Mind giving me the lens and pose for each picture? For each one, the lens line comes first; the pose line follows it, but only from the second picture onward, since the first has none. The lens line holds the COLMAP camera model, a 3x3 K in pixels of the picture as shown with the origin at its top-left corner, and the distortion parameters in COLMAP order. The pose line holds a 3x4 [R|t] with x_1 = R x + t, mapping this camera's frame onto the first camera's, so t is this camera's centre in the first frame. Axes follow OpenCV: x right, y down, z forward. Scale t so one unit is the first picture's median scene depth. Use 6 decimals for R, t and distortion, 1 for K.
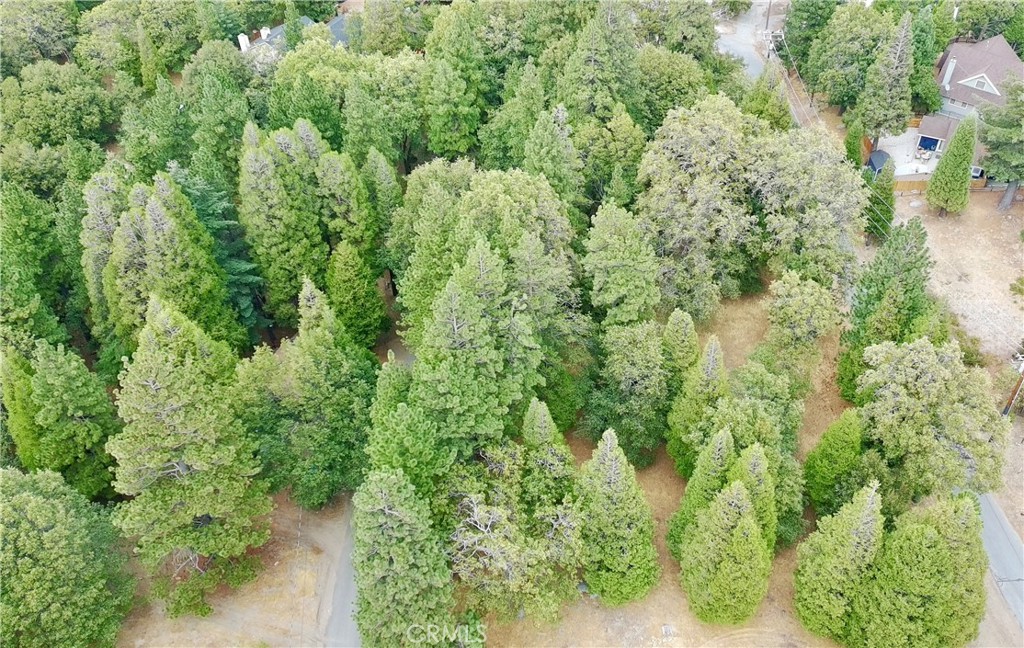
lens RADIAL K [[881.8, 0, 584.7], [0, 881.8, 321.7], [0, 0, 1]] dist [0.051378, -0.025347]
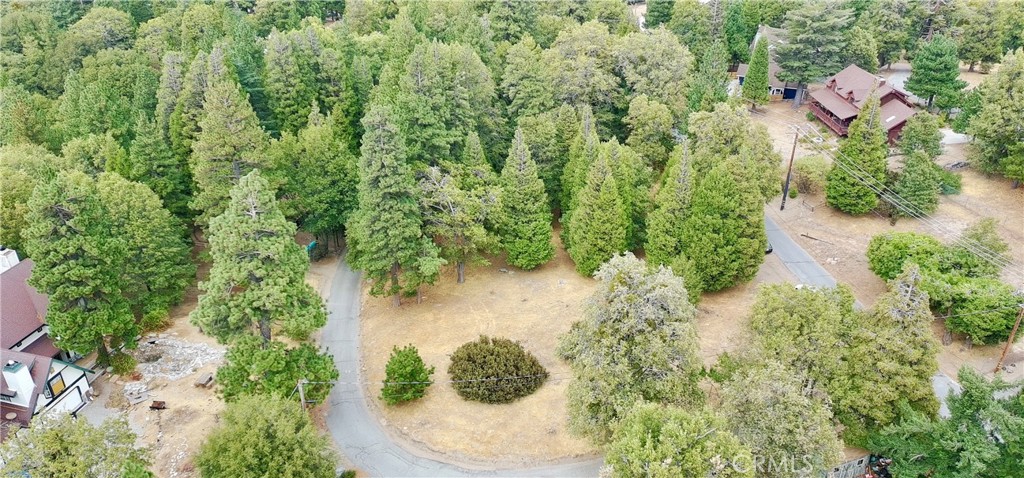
lens RADIAL K [[778.5, 0, 518.5], [0, 778.5, 286.5], [0, 0, 1]] dist [0.069162, -0.057131]
pose [[0.999767, -0.010724, 0.018735, -0.001827], [0.014157, 0.980904, -0.193979, 0.502014], [-0.016297, 0.194199, 0.980827, -0.224175]]
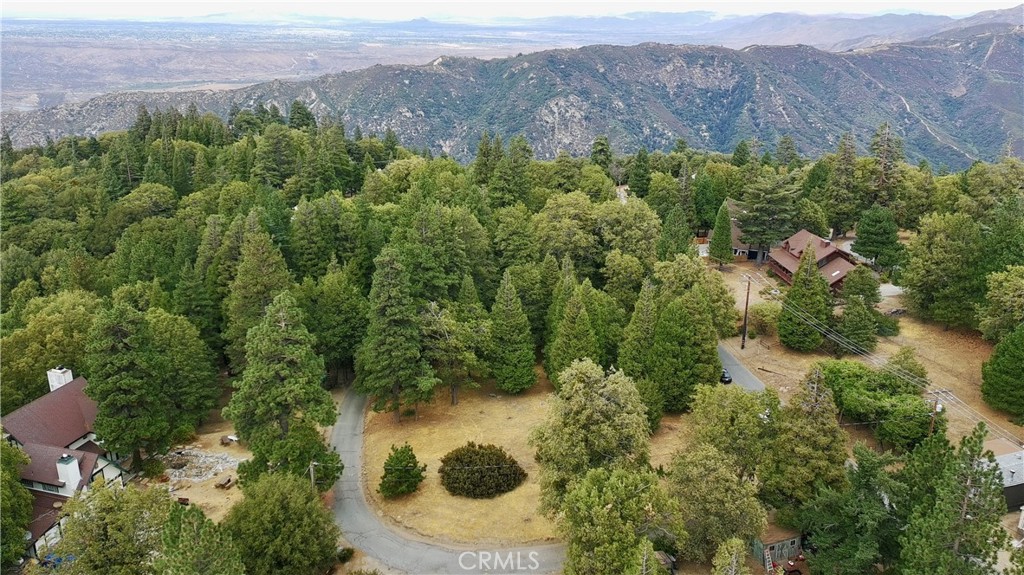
lens RADIAL K [[779.5, 0, 519.6], [0, 779.5, 307.2], [0, 0, 1]] dist [0.069227, -0.059426]
pose [[0.999920, -0.001697, 0.012541, 0.025963], [0.006374, 0.923629, -0.383235, 0.616073], [-0.010933, 0.383284, 0.923566, -0.355036]]
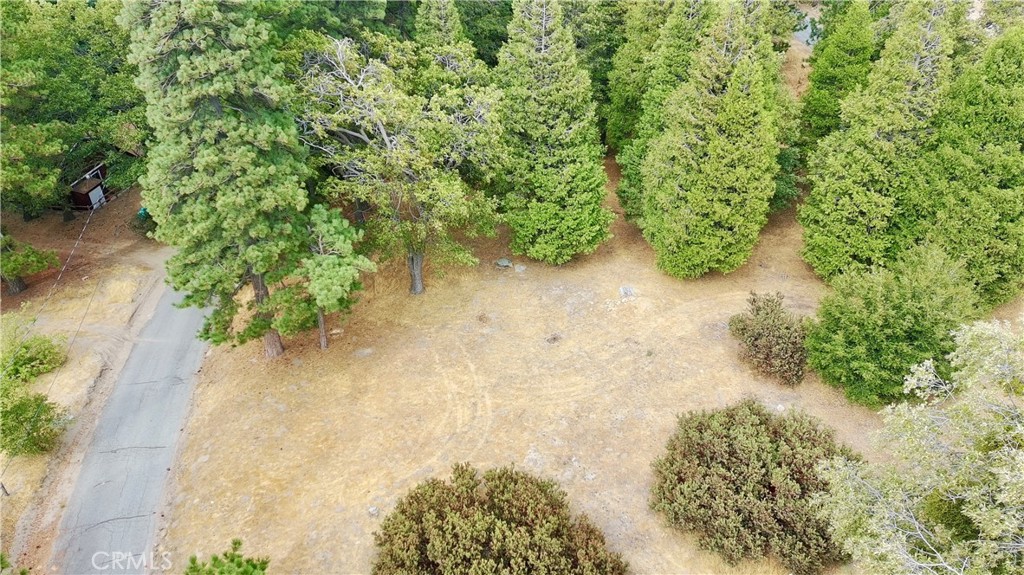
lens RADIAL K [[779.5, 0, 518.4], [0, 779.5, 283.2], [0, 0, 1]] dist [0.069227, -0.059426]
pose [[0.999087, -0.027199, 0.032959, -0.010686], [0.030651, 0.993547, -0.109204, 0.336447], [-0.029776, 0.110114, 0.993473, 0.321317]]
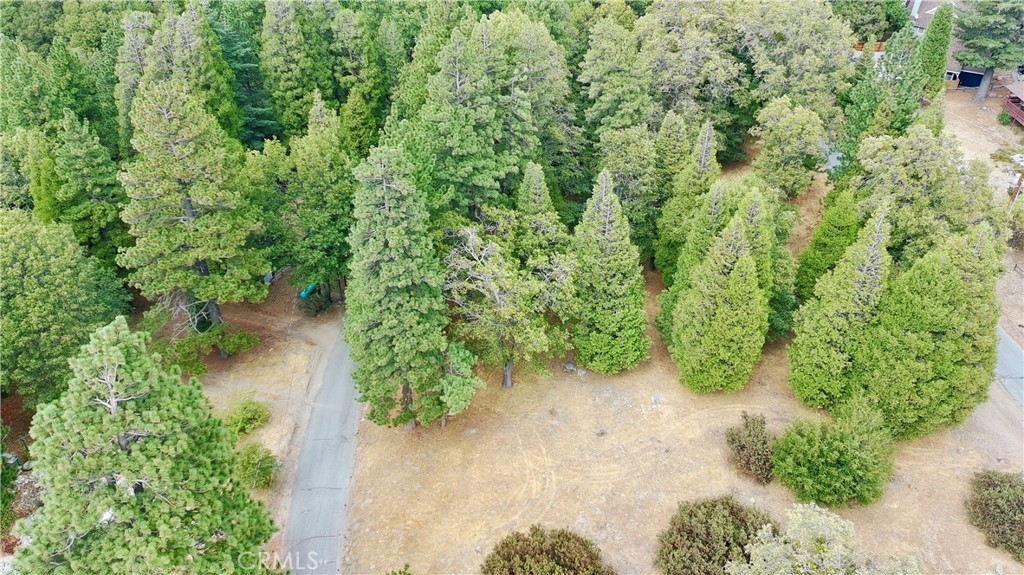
lens RADIAL K [[779.5, 0, 519.9], [0, 779.5, 285.7], [0, 0, 1]] dist [0.069227, -0.059426]
pose [[0.998199, 0.036137, -0.047879, -0.017628], [-0.041074, 0.993464, -0.106502, 0.266062], [0.043717, 0.108277, 0.993159, 0.097849]]
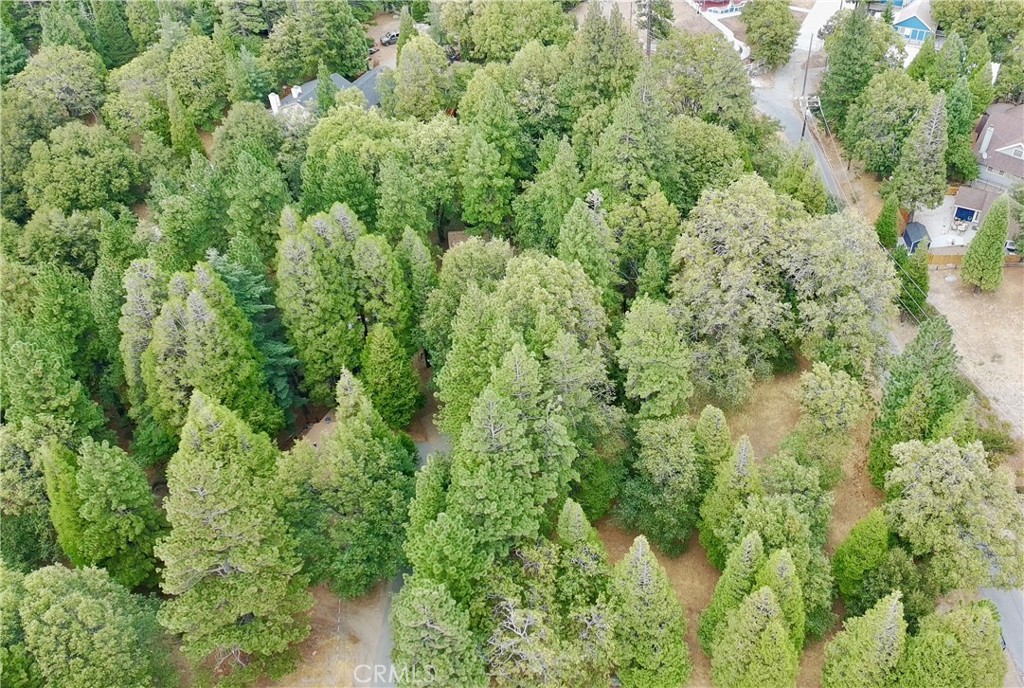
lens RADIAL K [[937.4, 0, 620.2], [0, 937.4, 340.1], [0, 0, 1]] dist [0.040431, 0.000000]
pose [[0.999998, 0.002214, 0.000019, 0.001565], [-0.002214, 0.999994, -0.002499, -0.078385], [-0.000024, 0.002499, 0.999997, -0.075682]]
